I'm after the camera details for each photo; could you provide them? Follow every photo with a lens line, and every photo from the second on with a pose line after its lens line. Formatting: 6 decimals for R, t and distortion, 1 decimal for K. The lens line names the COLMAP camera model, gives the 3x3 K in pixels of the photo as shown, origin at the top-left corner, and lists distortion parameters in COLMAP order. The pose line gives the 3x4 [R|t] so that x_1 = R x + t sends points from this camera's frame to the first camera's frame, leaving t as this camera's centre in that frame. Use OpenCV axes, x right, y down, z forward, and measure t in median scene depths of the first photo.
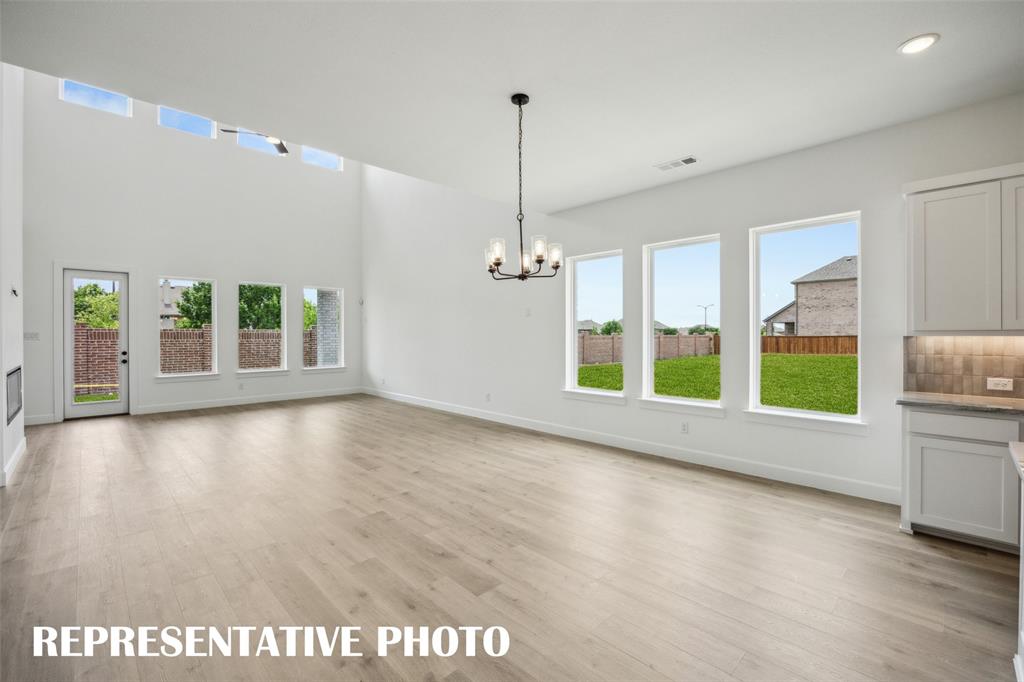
lens RADIAL K [[451.7, 0, 512.0], [0, 451.7, 341.0], [0, 0, 1]] dist [-0.000421, -0.000013]
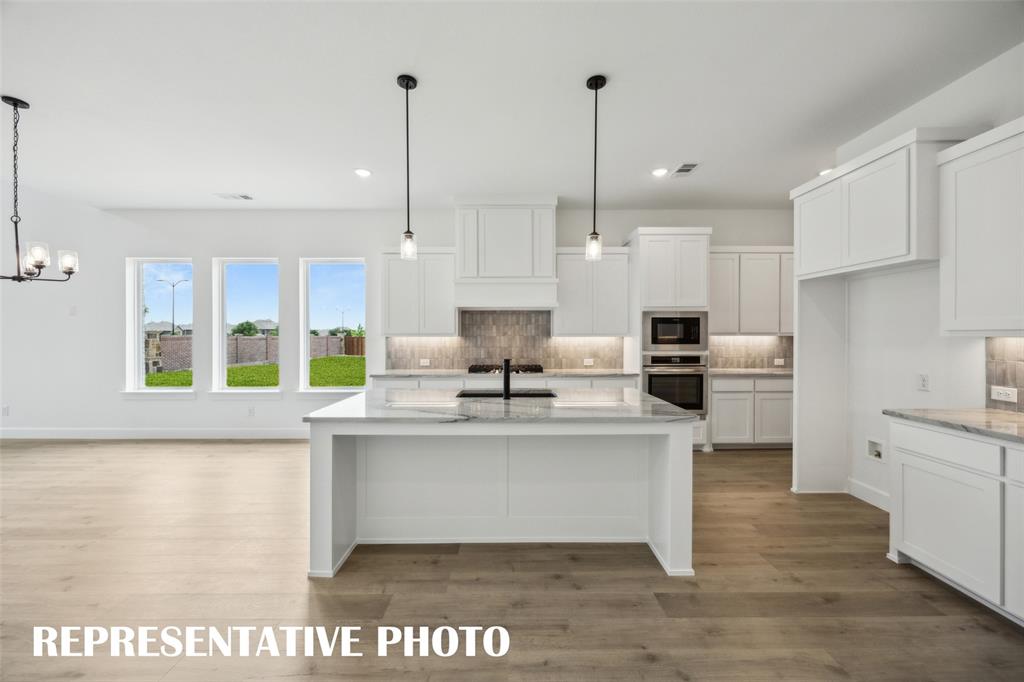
lens RADIAL K [[395.3, 0, 511.3], [0, 395.3, 338.2], [0, 0, 1]] dist [-0.000369, -0.000081]
pose [[0.686652, -0.002416, 0.726982, 0.119436], [0.008540, 0.999952, -0.004742, 0.005132], [-0.726936, 0.009465, 0.686640, -0.357222]]
